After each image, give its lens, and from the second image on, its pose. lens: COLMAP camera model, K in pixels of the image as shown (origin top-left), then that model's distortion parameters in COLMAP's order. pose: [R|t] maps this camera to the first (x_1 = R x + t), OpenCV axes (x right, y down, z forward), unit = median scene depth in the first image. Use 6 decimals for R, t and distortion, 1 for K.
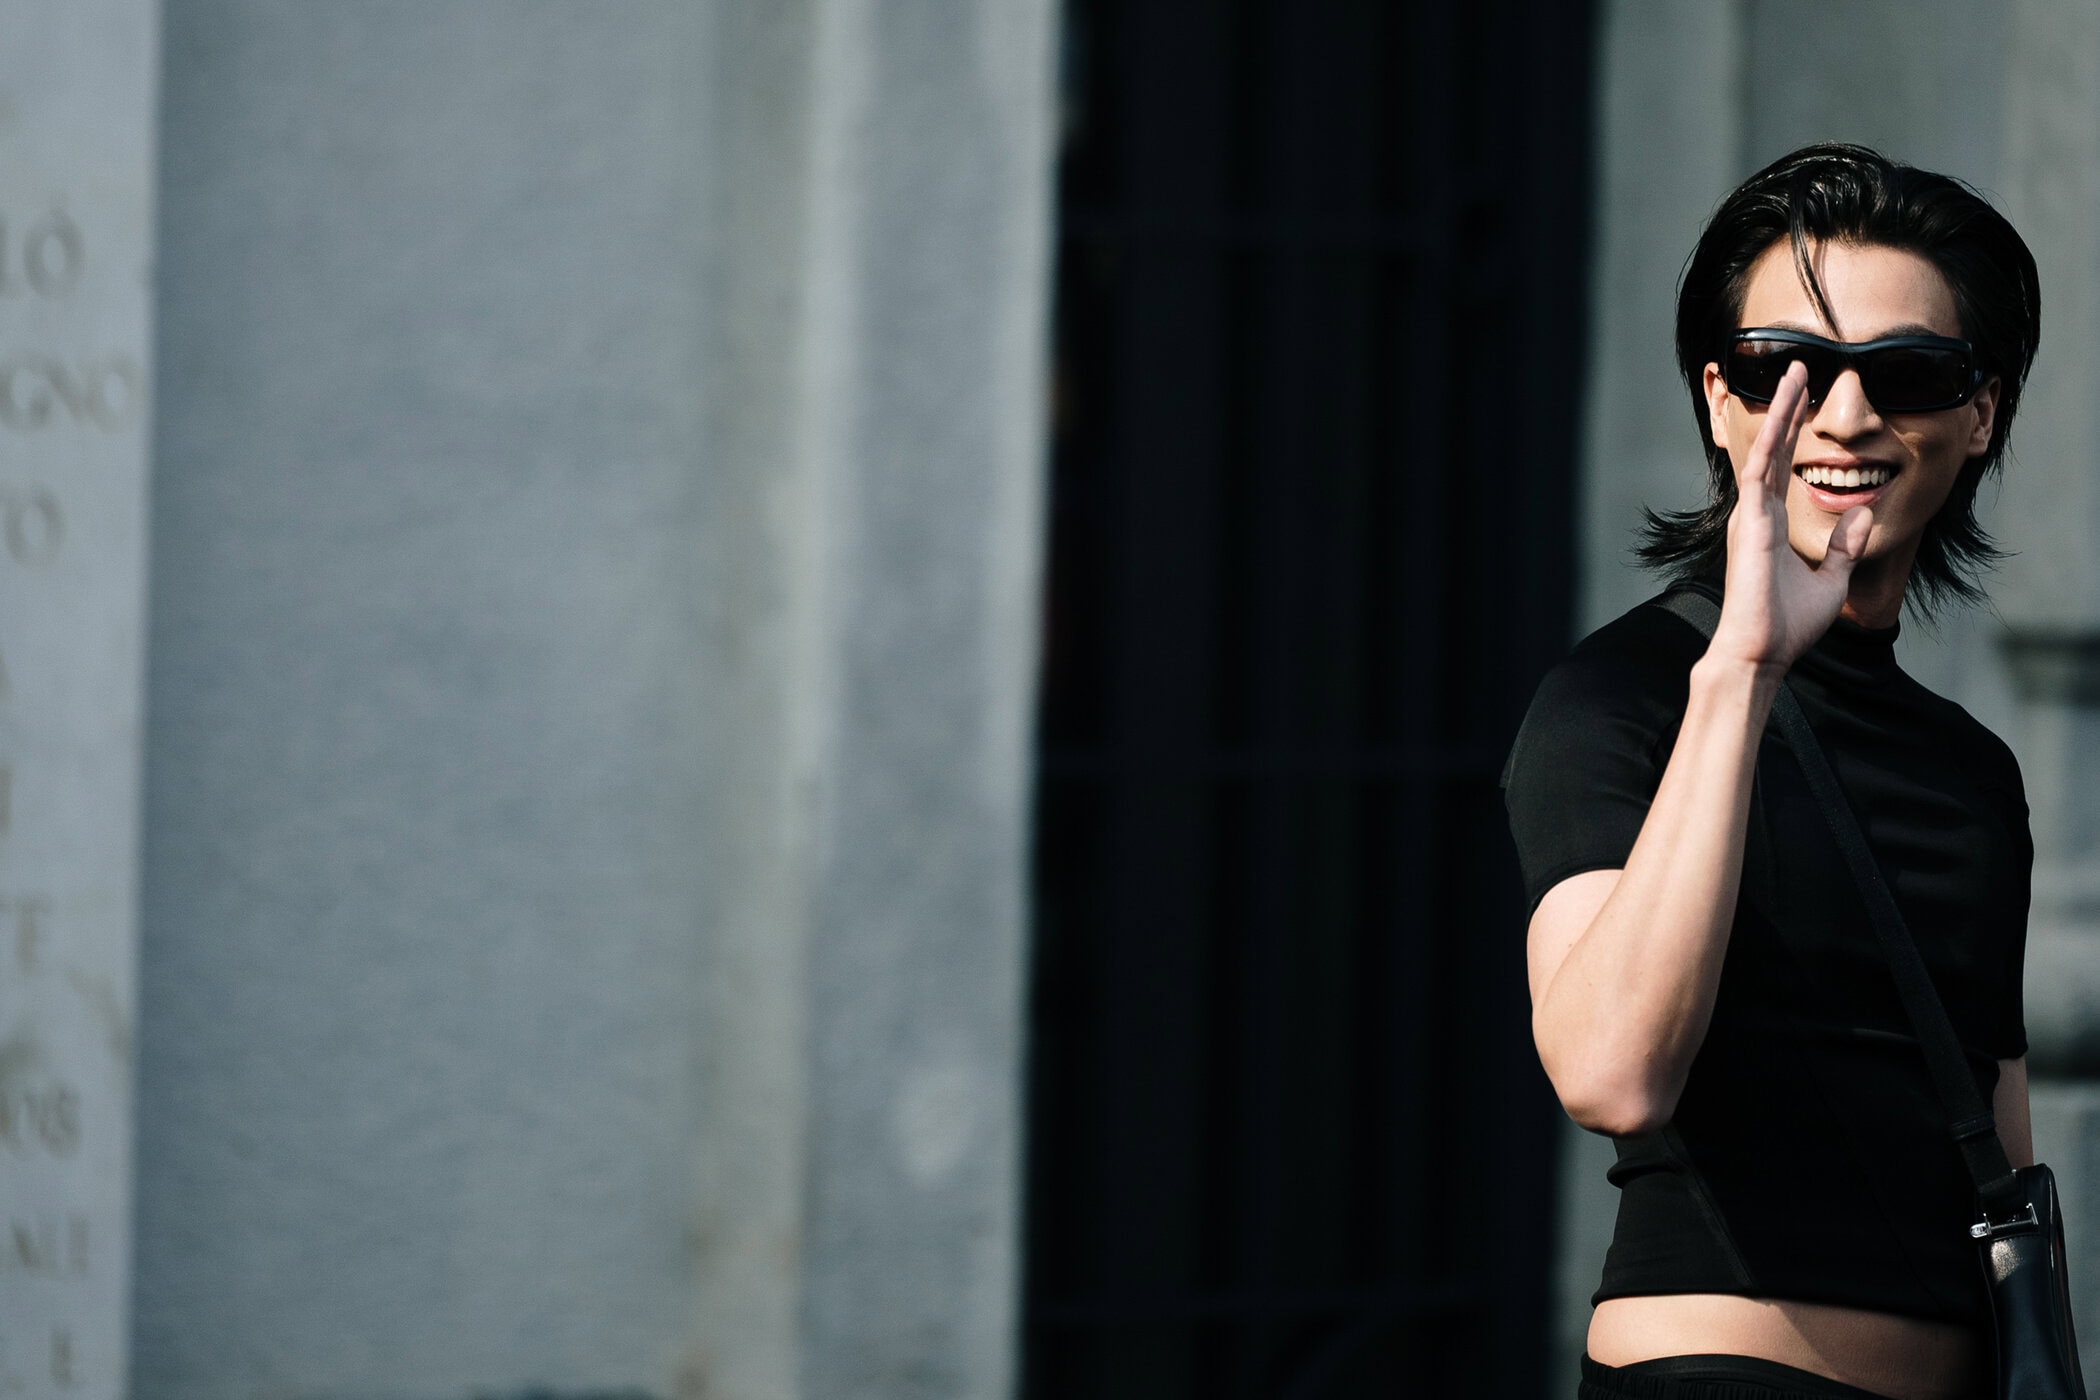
lens RADIAL K [[12107.1, 0, 1049.3], [0, 12107.1, 699.3], [0, 0, 1]] dist [0.224909, 0.000000]
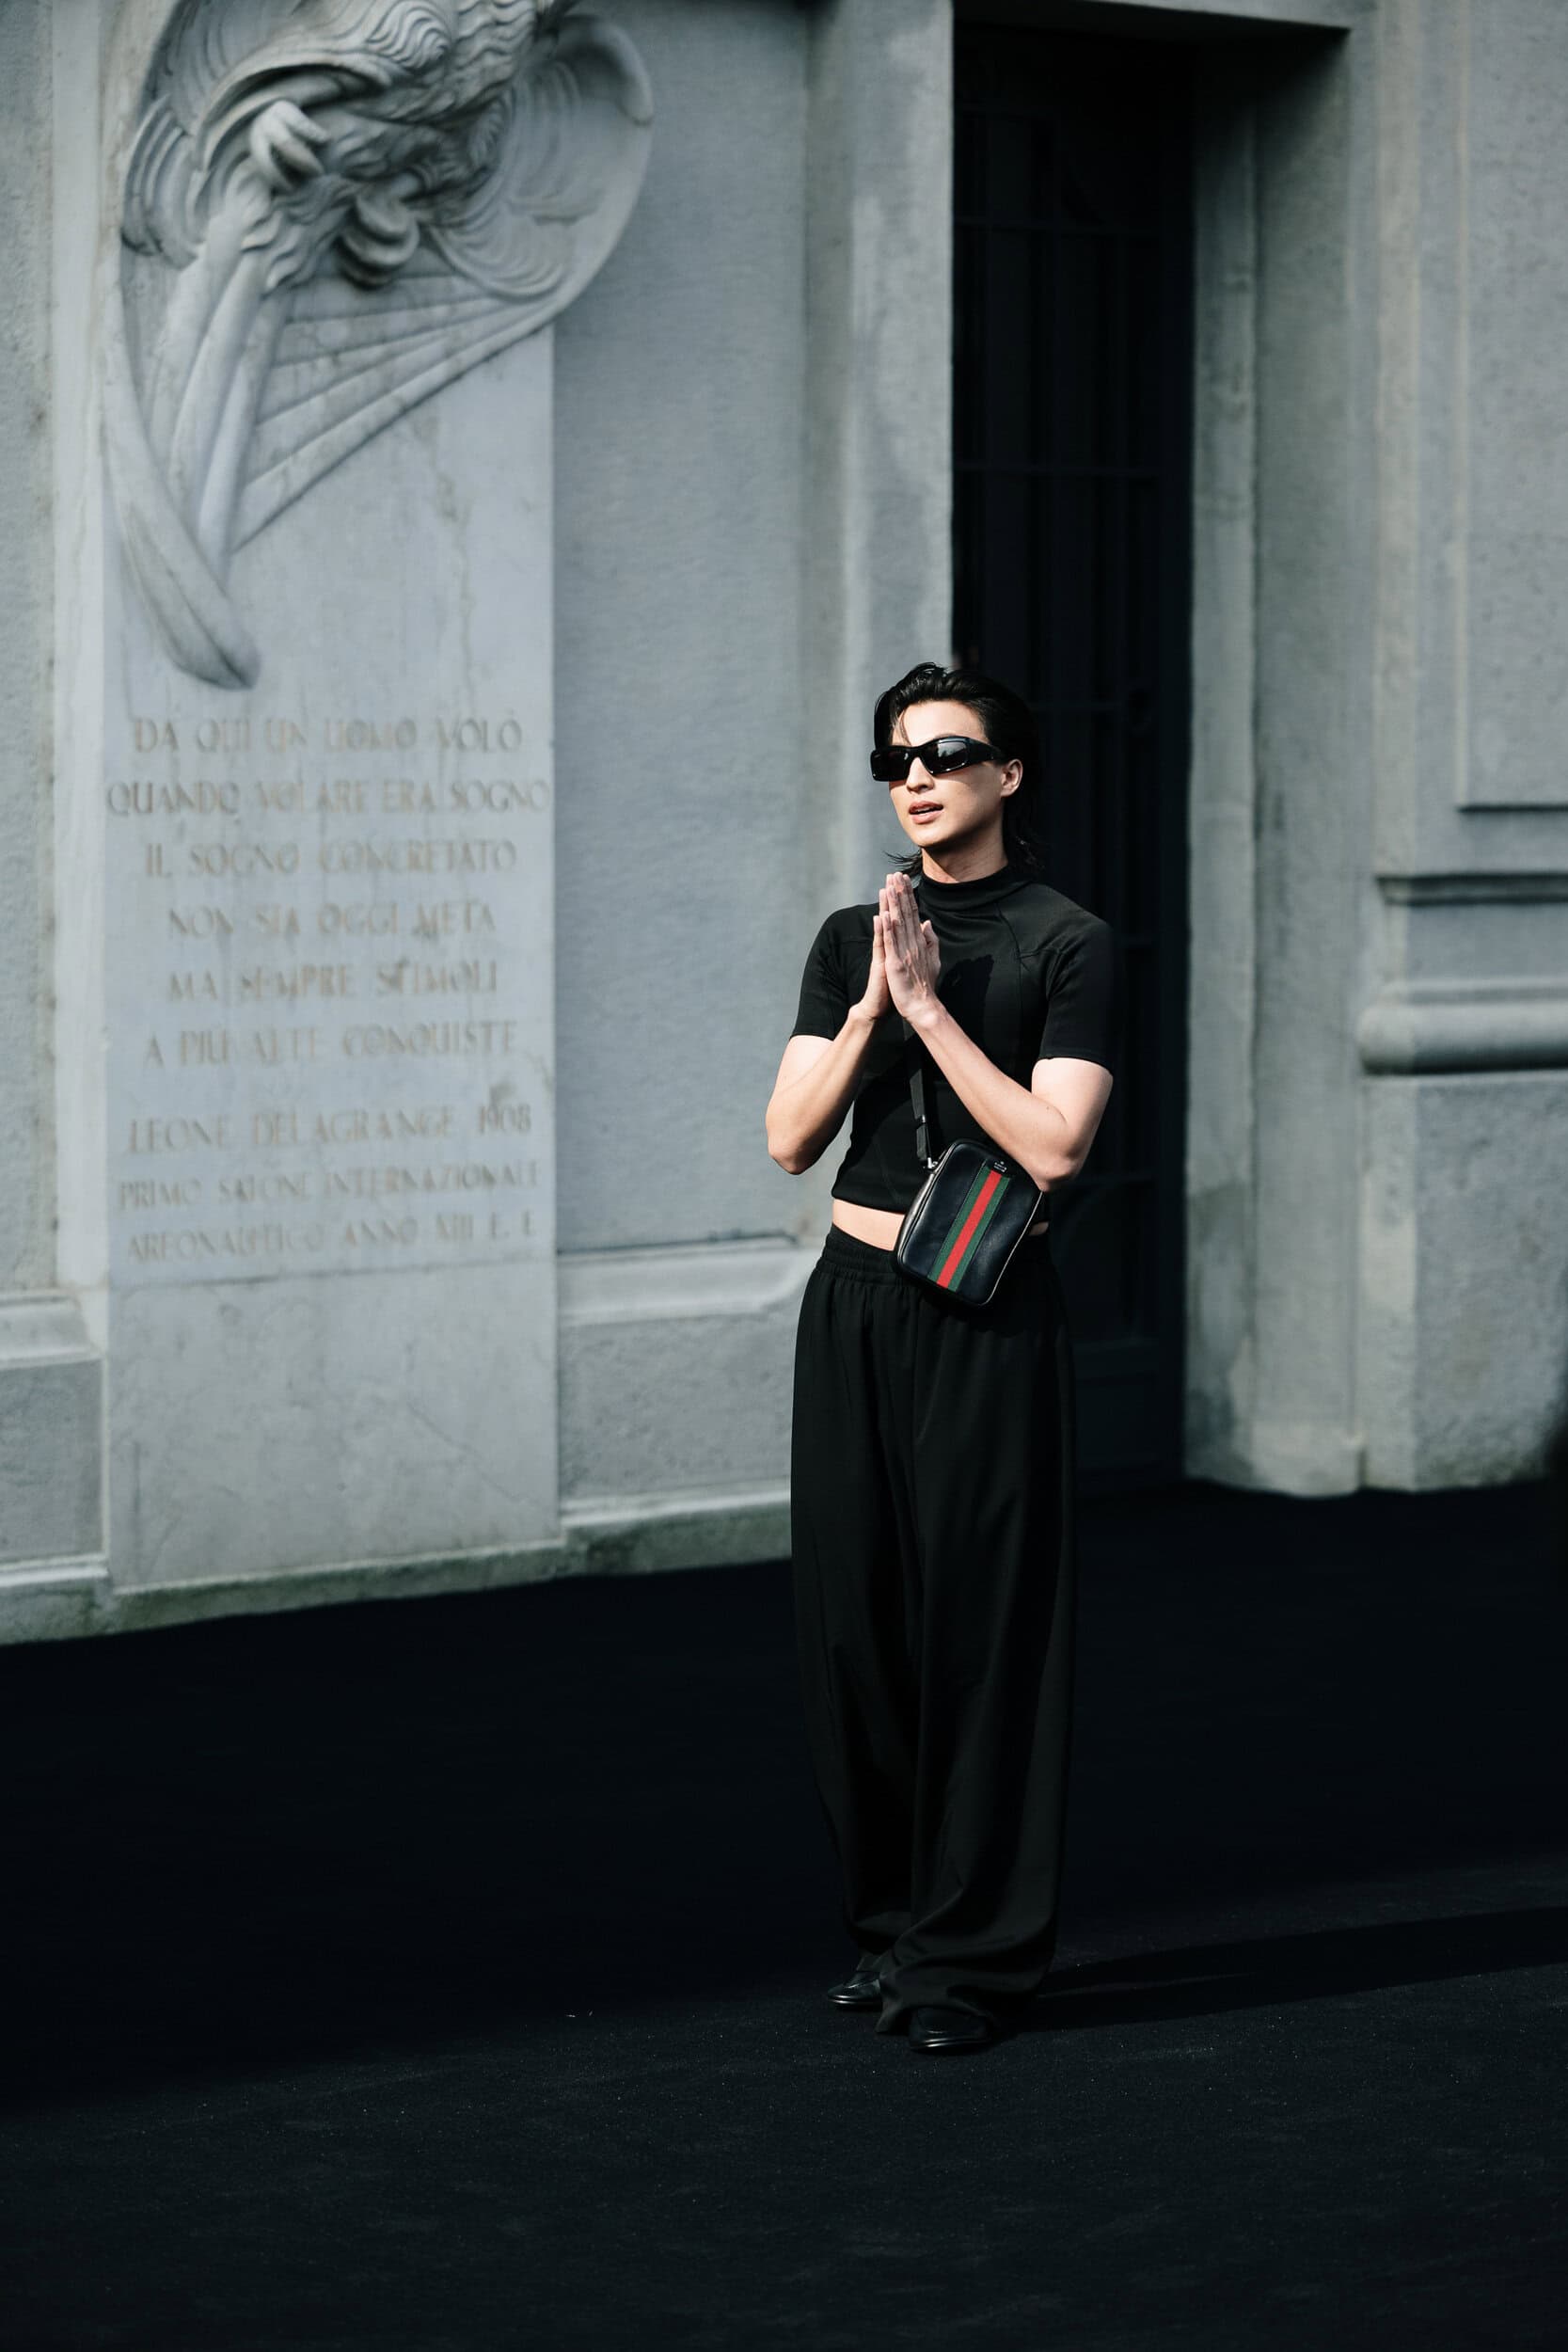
lens RADIAL K [[7479.7, 0, 780.9], [0, 7479.7, 1179.3], [0, 0, 1]] dist [0.248489, 0.000000]
pose [[0.999522, -0.029334, -0.009714, -0.020275], [0.029614, 0.999108, 0.030119, 0.005532], [0.008822, -0.030392, 0.999499, -0.395213]]
